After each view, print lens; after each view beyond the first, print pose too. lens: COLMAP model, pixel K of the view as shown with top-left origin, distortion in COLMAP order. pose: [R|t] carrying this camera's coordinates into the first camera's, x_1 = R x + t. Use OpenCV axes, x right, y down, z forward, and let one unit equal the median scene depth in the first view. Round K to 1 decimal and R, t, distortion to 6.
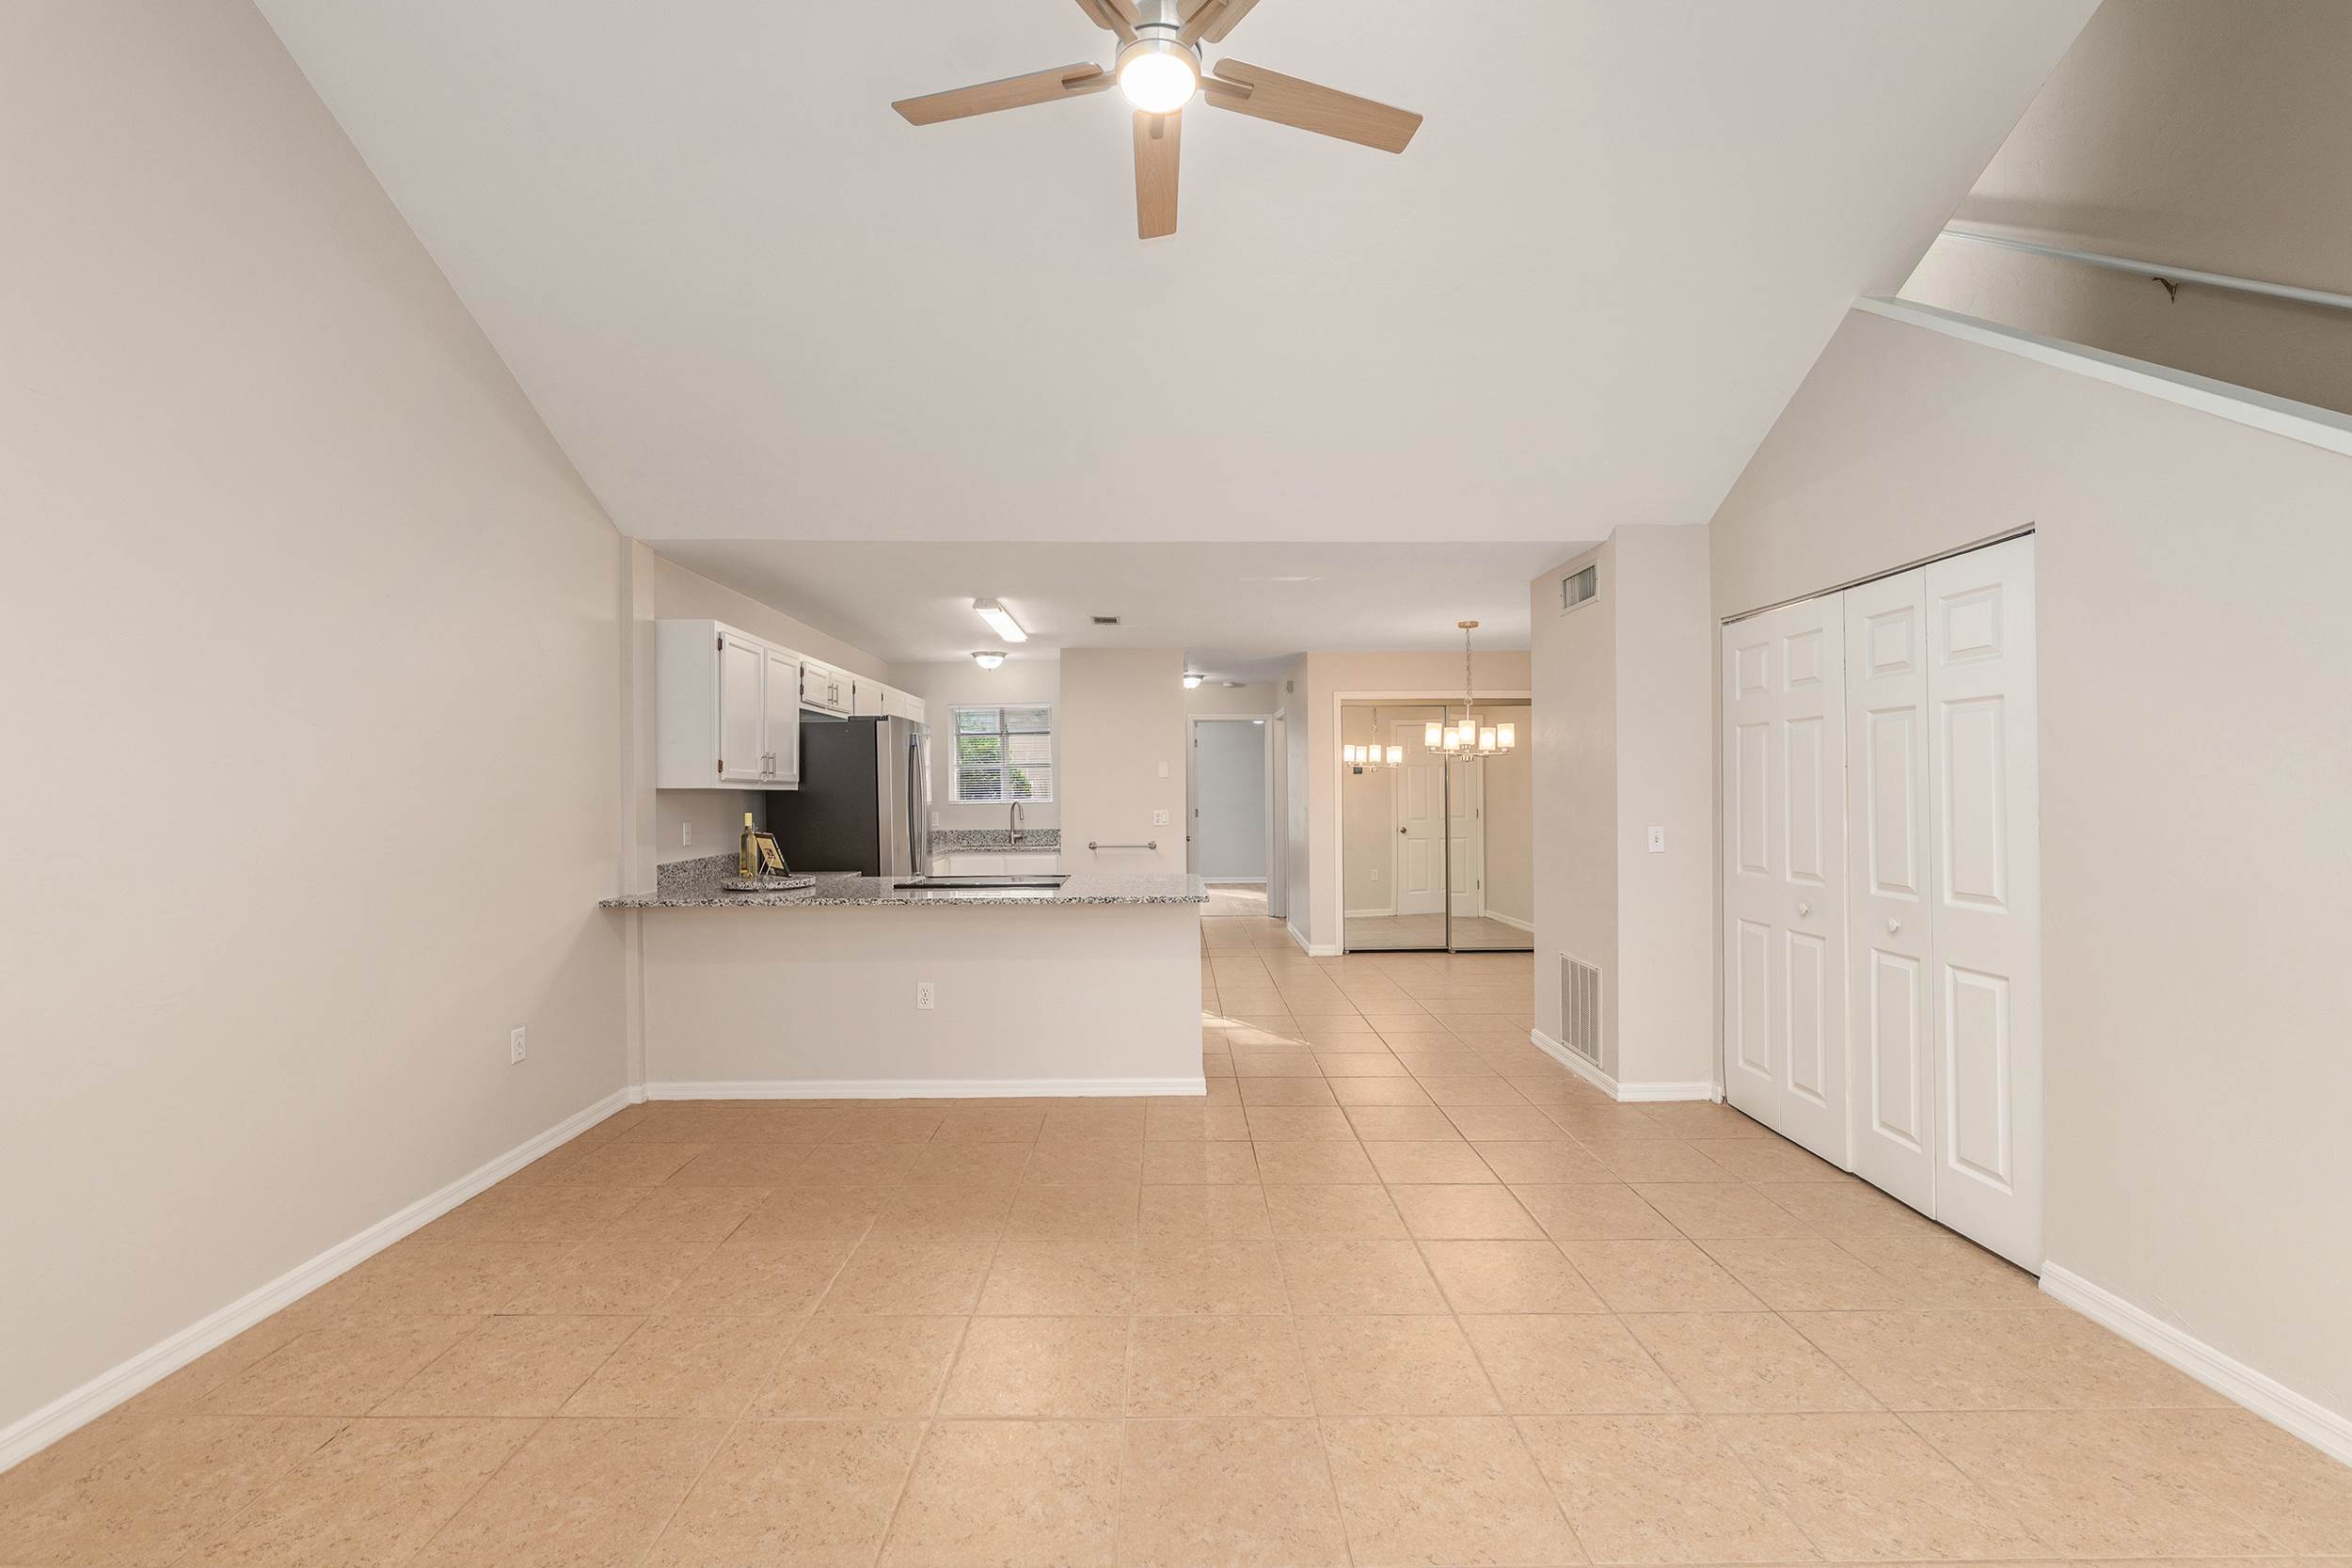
lens RADIAL K [[962.3, 0, 1175.7], [0, 962.3, 786.7], [0, 0, 1]] dist [-0.000002, 0.000000]
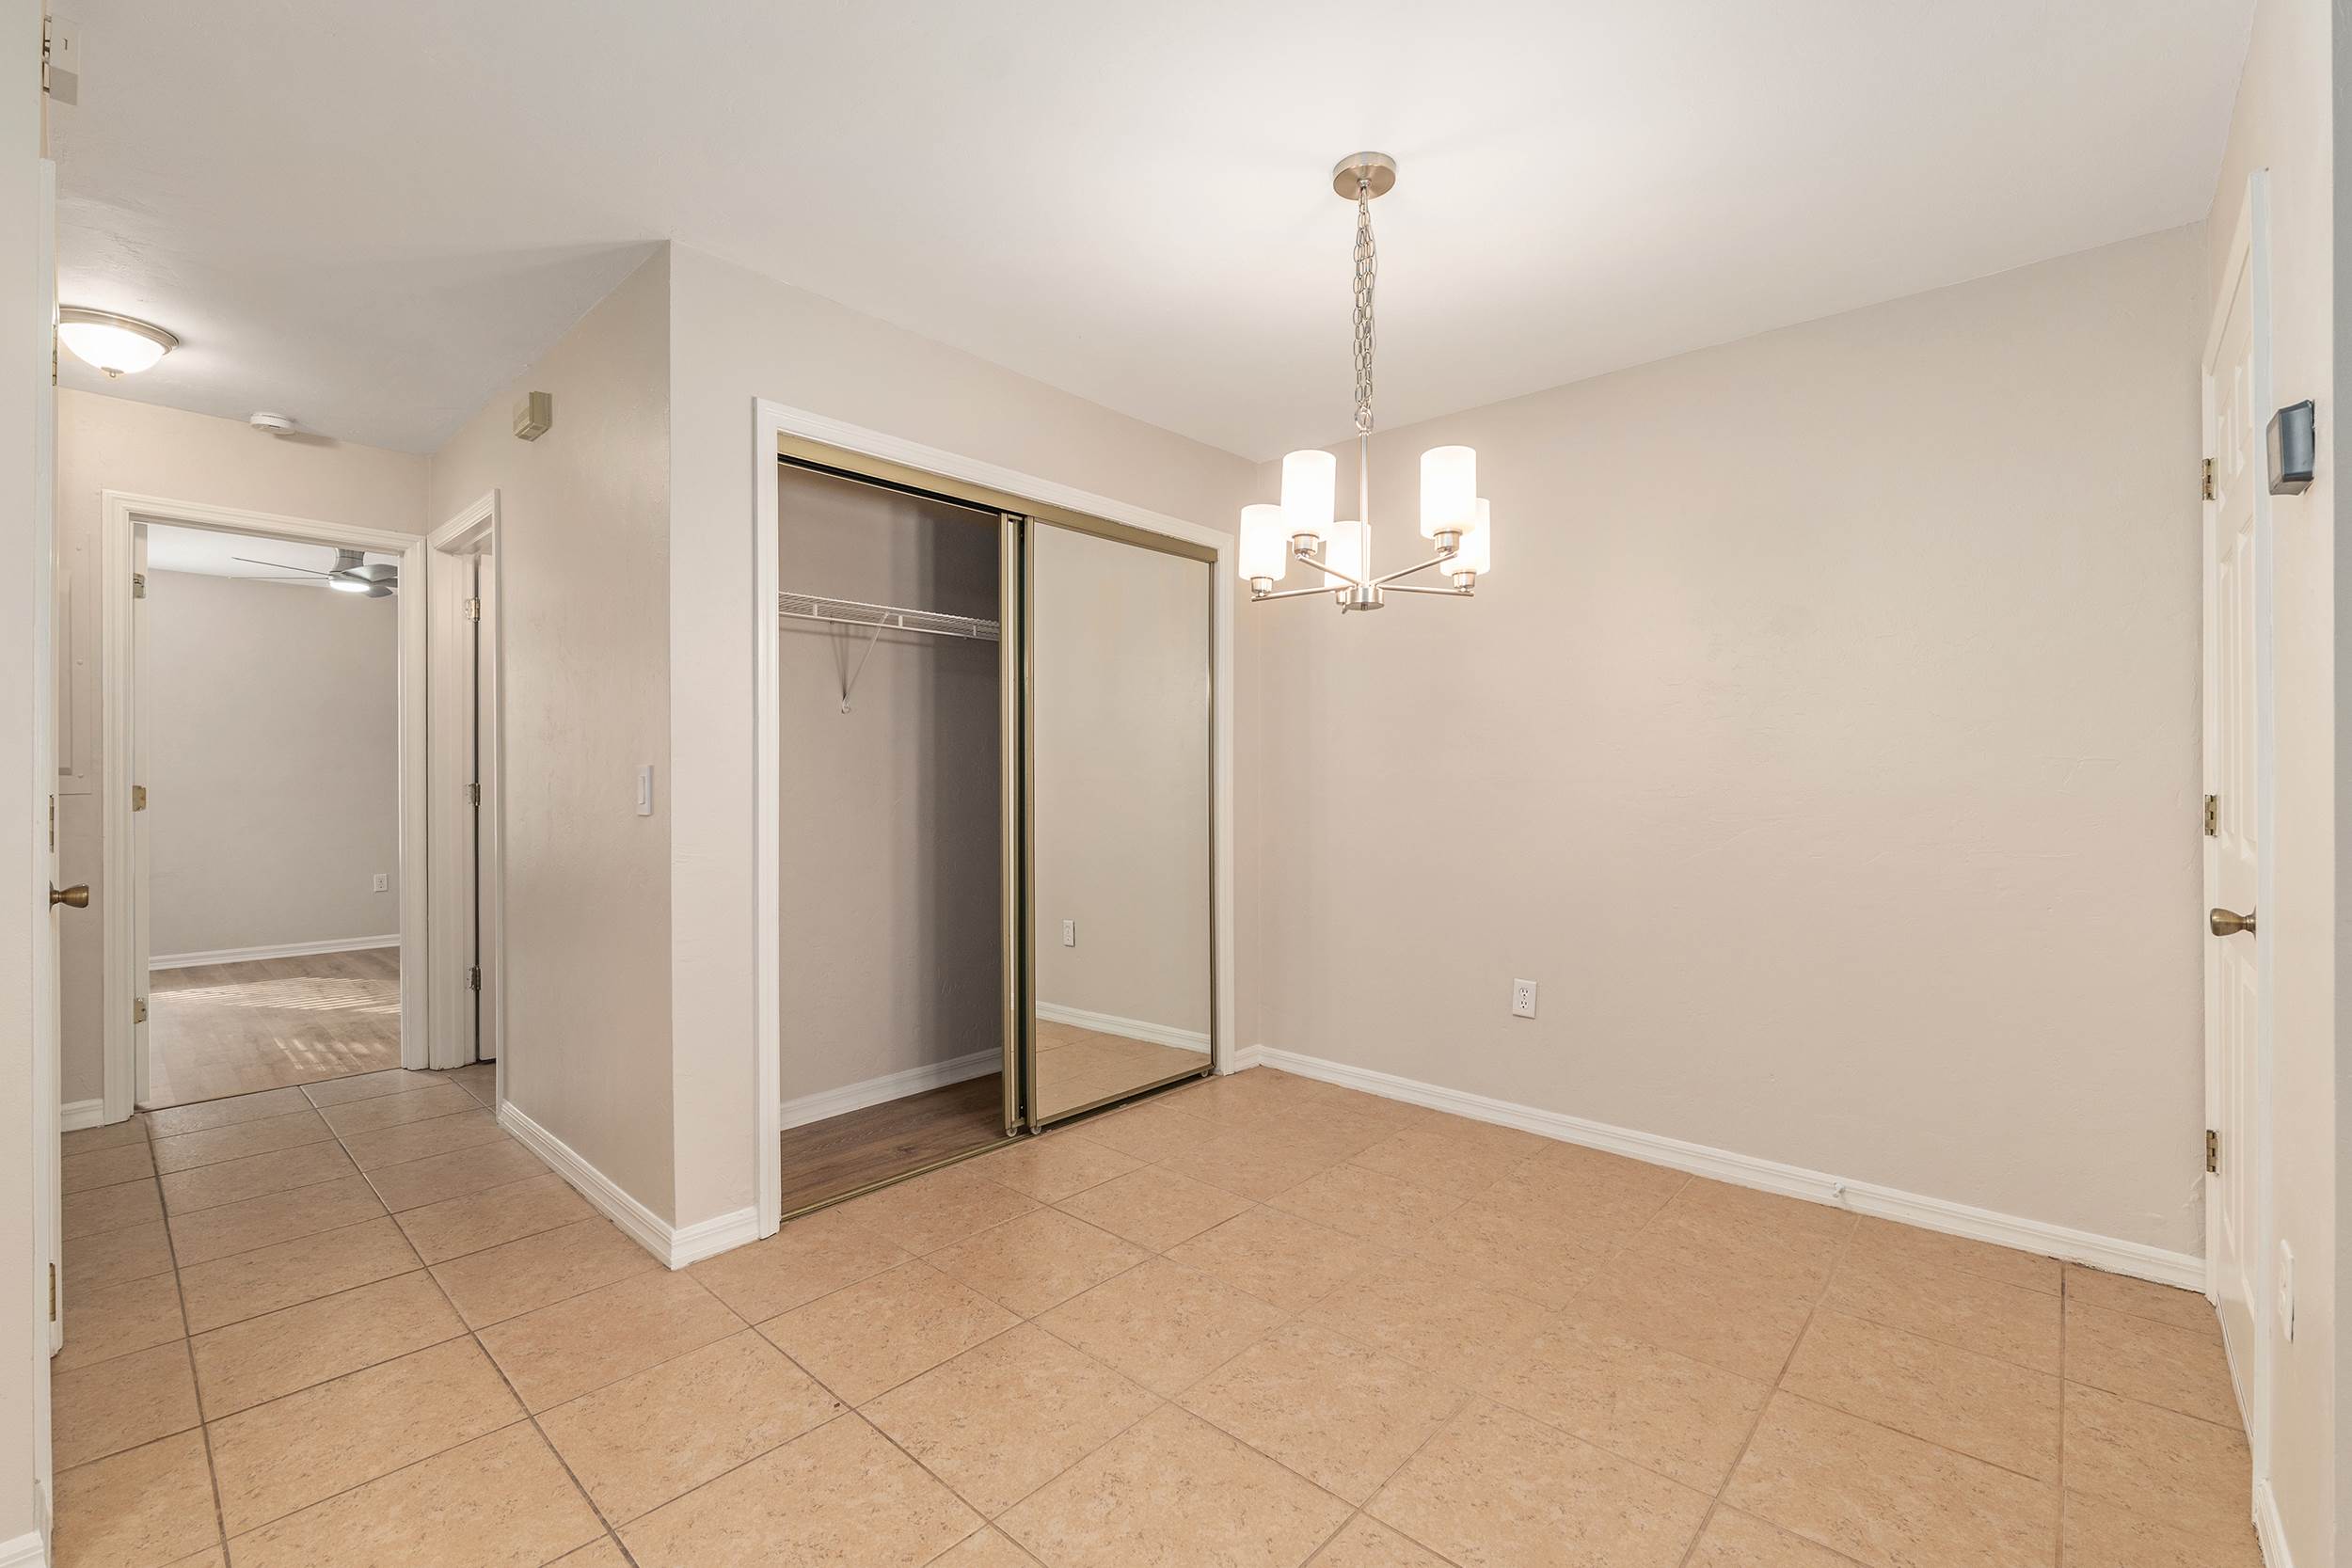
lens RADIAL K [[1041.8, 0, 1196.1], [0, 1041.8, 782.5], [0, 0, 1]] dist [0.004381, 0.000491]
pose [[0.693639, 0.006527, 0.720293, 0.017263], [-0.007253, 0.999972, -0.002076, 0.024264], [-0.720286, -0.003784, 0.693667, 0.596190]]
